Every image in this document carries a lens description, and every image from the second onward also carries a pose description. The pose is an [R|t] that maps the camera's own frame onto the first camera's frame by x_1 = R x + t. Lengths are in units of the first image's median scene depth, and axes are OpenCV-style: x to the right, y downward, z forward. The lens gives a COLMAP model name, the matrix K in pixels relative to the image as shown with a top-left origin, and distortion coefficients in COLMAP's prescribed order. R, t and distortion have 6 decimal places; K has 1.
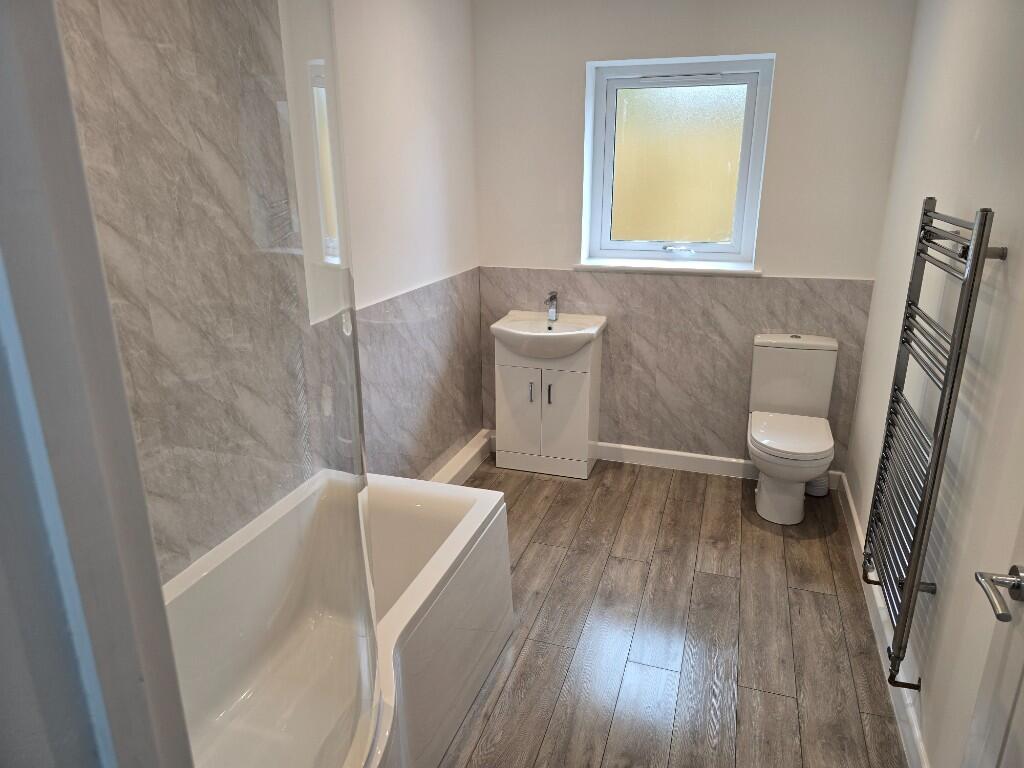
lens RADIAL K [[689.4, 0, 512.0], [0, 689.4, 384.0], [0, 0, 1]] dist [0.039477, -0.038941]
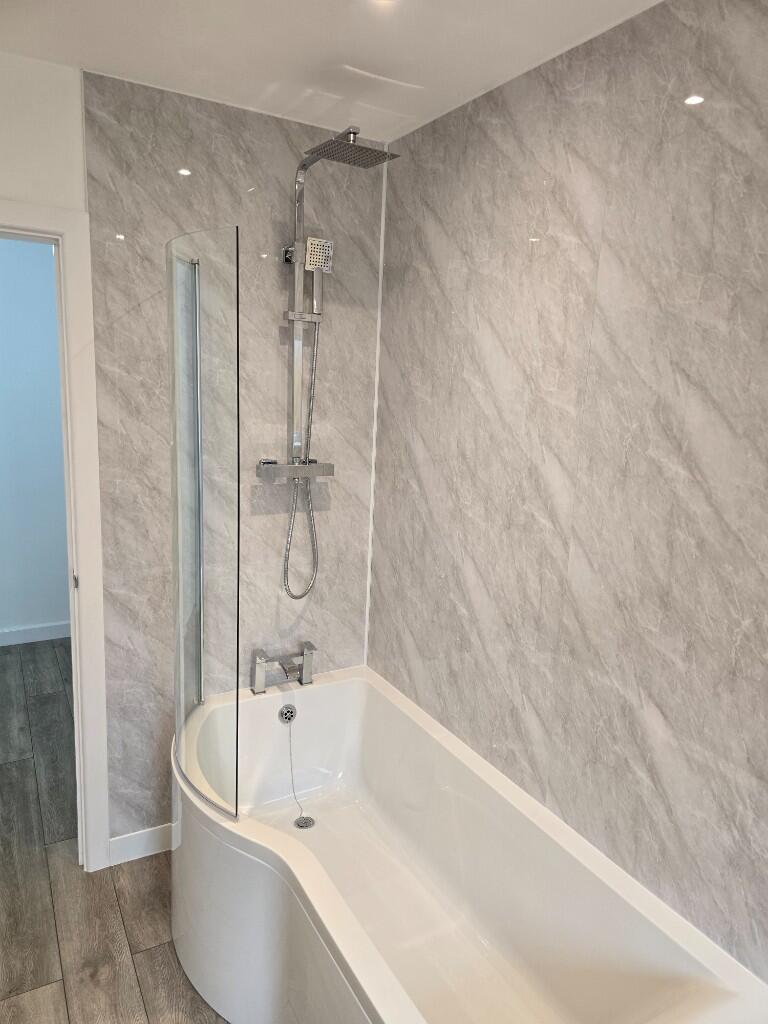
lens RADIAL K [[689.4, 0, 384.0], [0, 689.4, 512.0], [0, 0, 1]] dist [0.039477, -0.038941]
pose [[0.718886, 0.158324, -0.676858, -0.116146], [-0.263958, 0.962959, -0.055101, -0.068454], [0.643062, 0.218273, 0.734049, 0.208813]]
